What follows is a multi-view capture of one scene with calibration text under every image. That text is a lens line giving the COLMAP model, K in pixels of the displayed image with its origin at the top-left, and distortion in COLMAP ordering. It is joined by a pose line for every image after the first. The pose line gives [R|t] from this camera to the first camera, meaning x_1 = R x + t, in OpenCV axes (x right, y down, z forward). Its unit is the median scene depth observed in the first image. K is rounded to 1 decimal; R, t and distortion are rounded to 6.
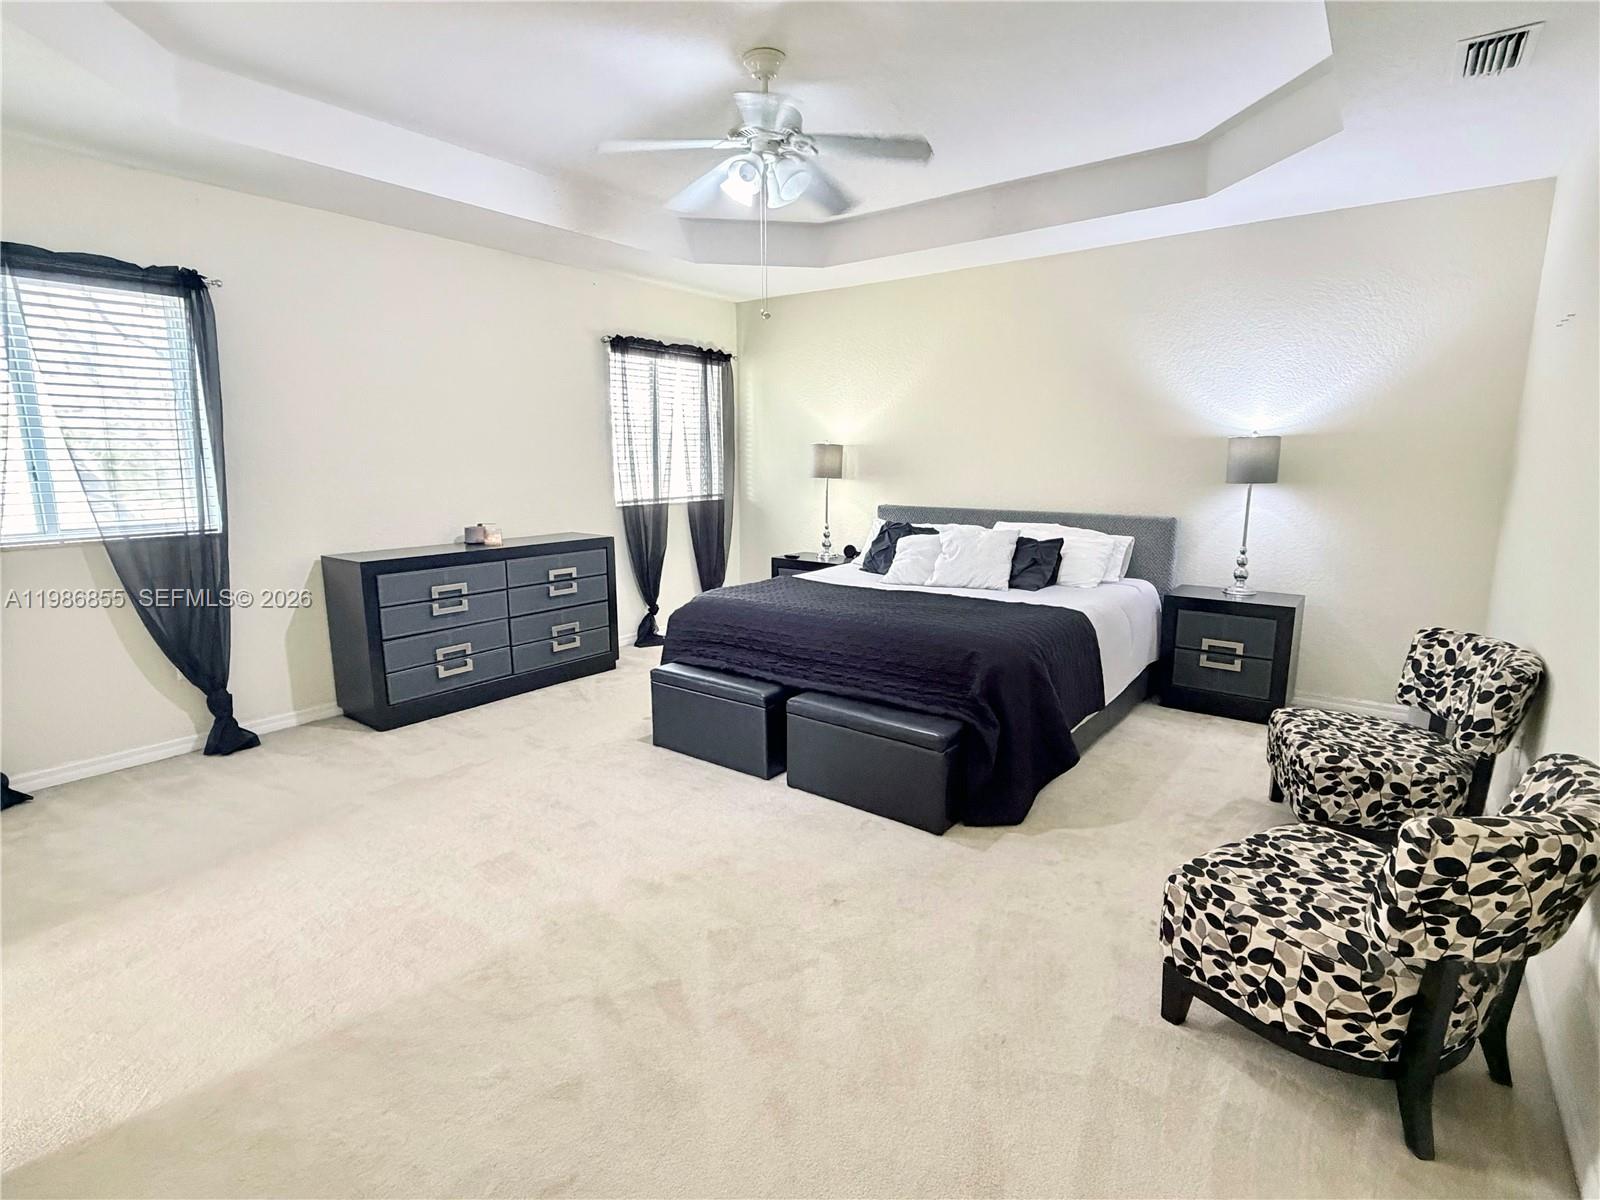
lens RADIAL K [[796.1, 0, 801.6], [0, 796.1, 602.0], [0, 0, 1]] dist [-0.000990, -0.000412]
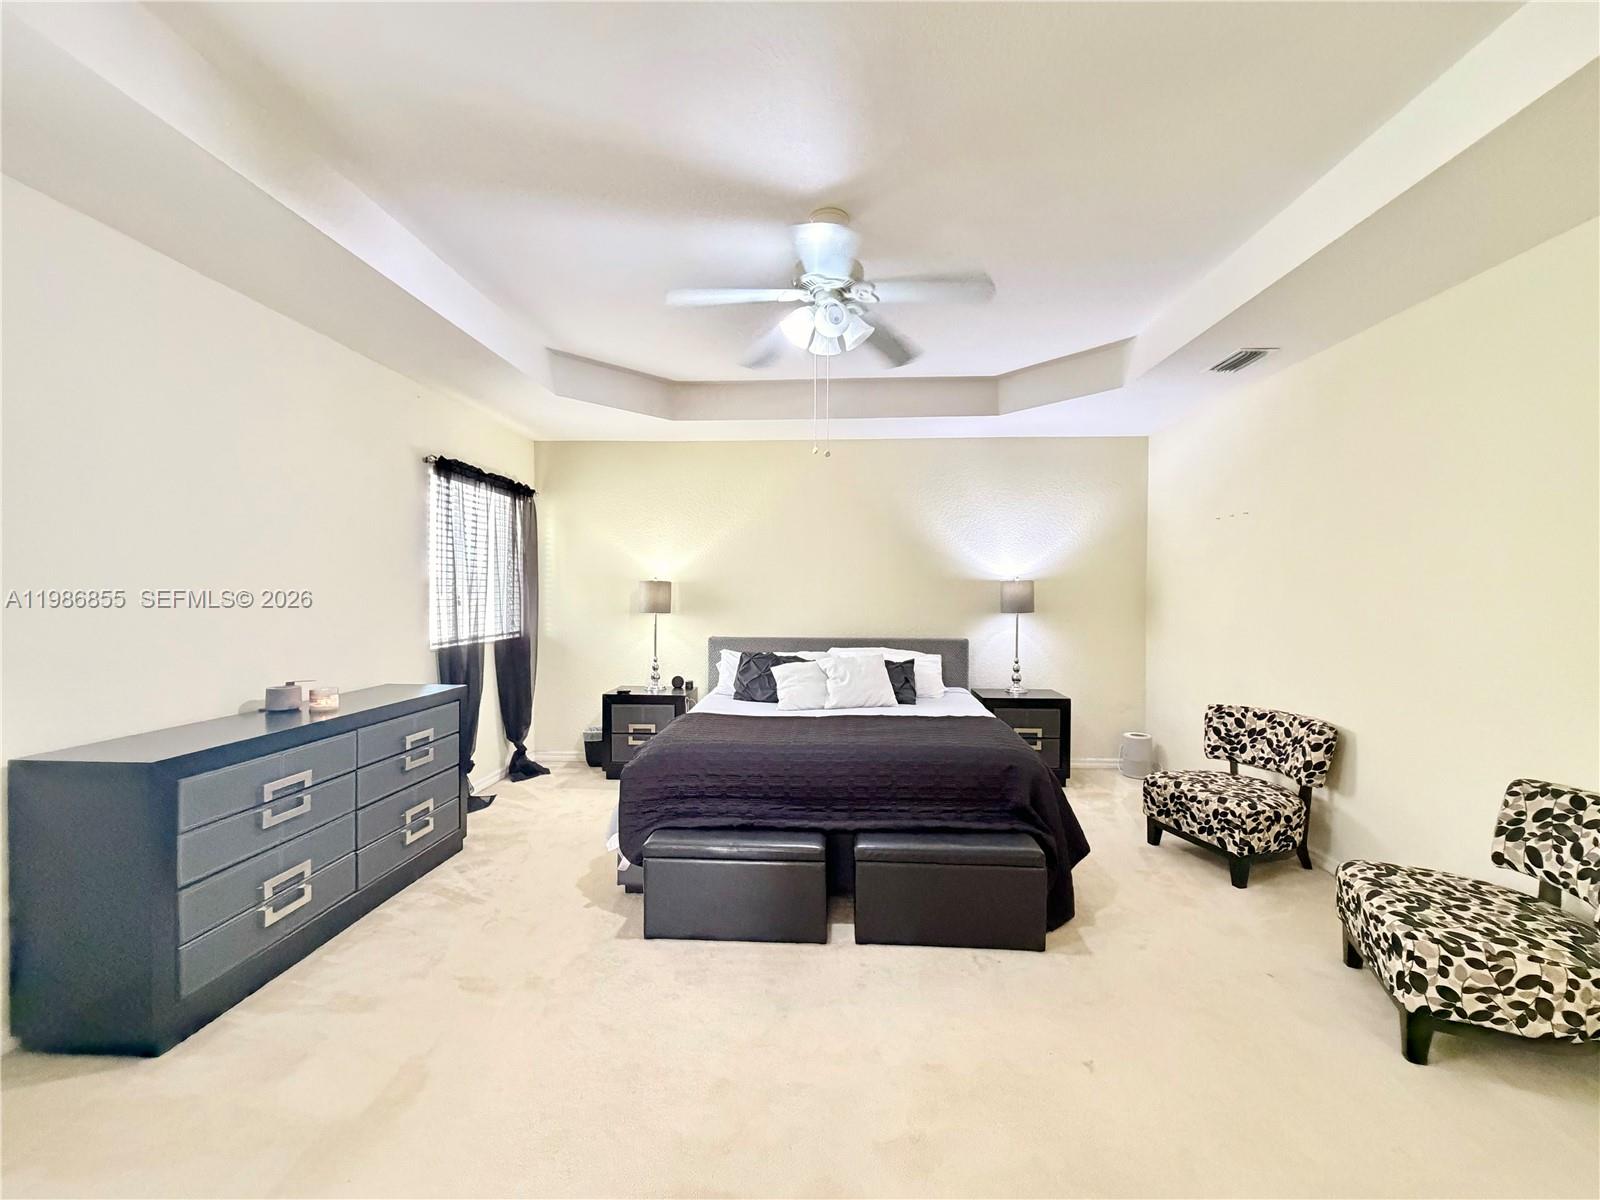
lens RADIAL K [[634.2, 0, 798.8], [0, 634.2, 600.3], [0, 0, 1]] dist [-0.002169, 0.000733]
pose [[0.823735, -0.001460, 0.566973, -0.483472], [0.097730, 0.985394, -0.139452, -0.064440], [-0.558488, 0.170282, 0.811847, 0.369914]]
